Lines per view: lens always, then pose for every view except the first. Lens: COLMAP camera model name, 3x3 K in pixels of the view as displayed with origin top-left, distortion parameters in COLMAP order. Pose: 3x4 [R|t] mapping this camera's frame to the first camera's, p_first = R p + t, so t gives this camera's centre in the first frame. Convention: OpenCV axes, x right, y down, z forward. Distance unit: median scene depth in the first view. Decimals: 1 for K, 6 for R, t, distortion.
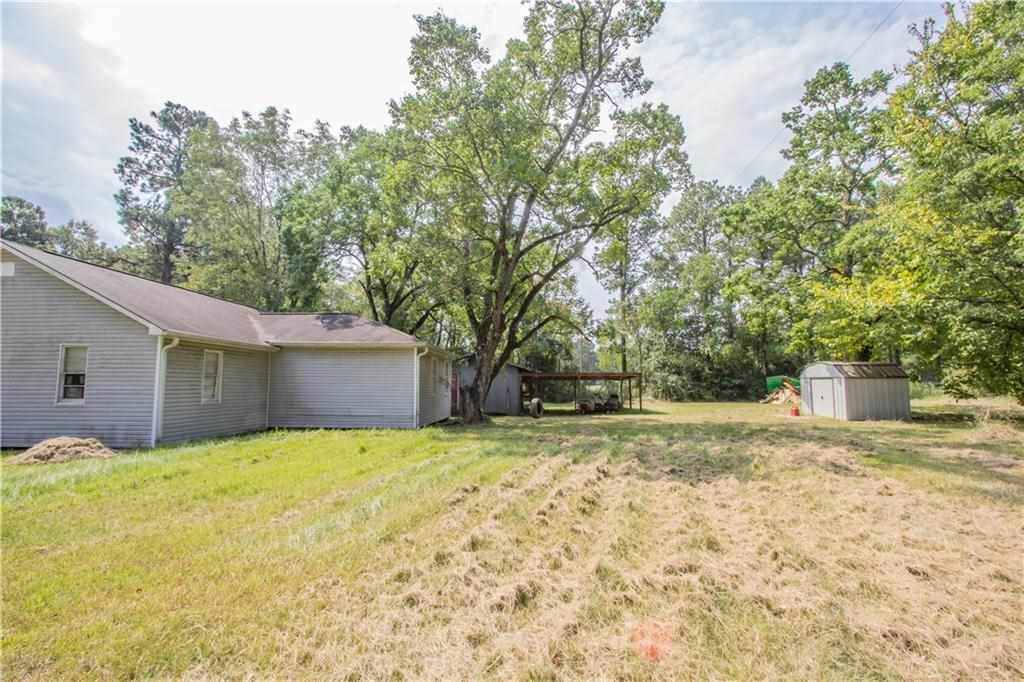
lens RADIAL K [[477.5, 0, 512.1], [0, 477.5, 340.8], [0, 0, 1]] dist [-0.001074, 0.000016]
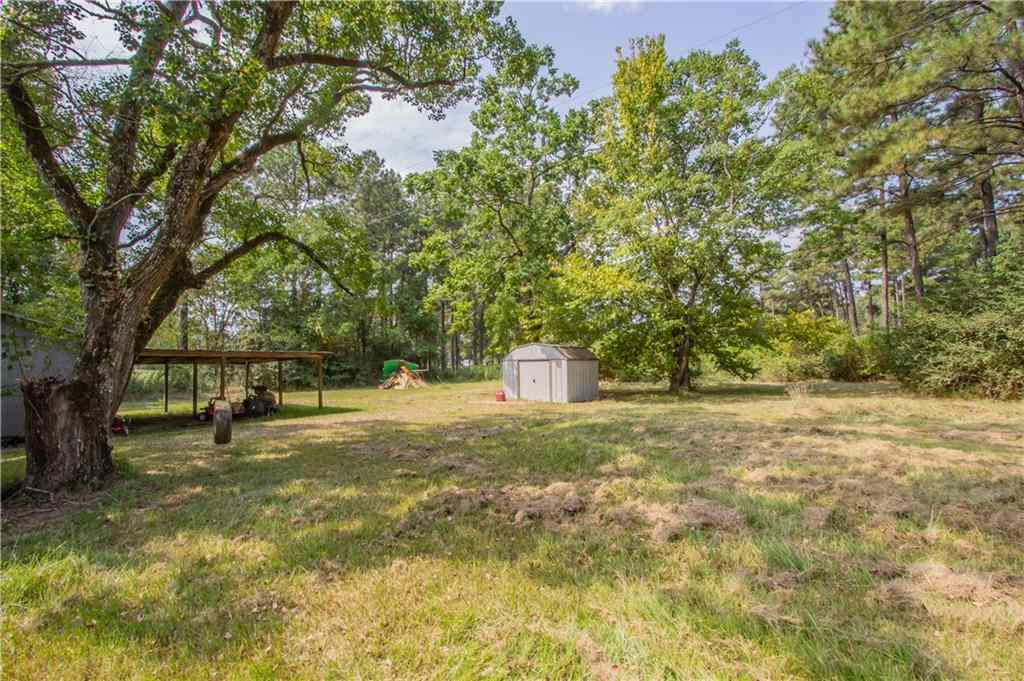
lens RADIAL K [[477.5, 0, 511.7], [0, 477.5, 339.2], [0, 0, 1]] dist [-0.001074, 0.000016]
pose [[0.586584, 0.038282, 0.808983, -0.150306], [-0.060284, 0.998175, -0.003523, 0.039816], [-0.807642, -0.046702, 0.587821, 0.452523]]
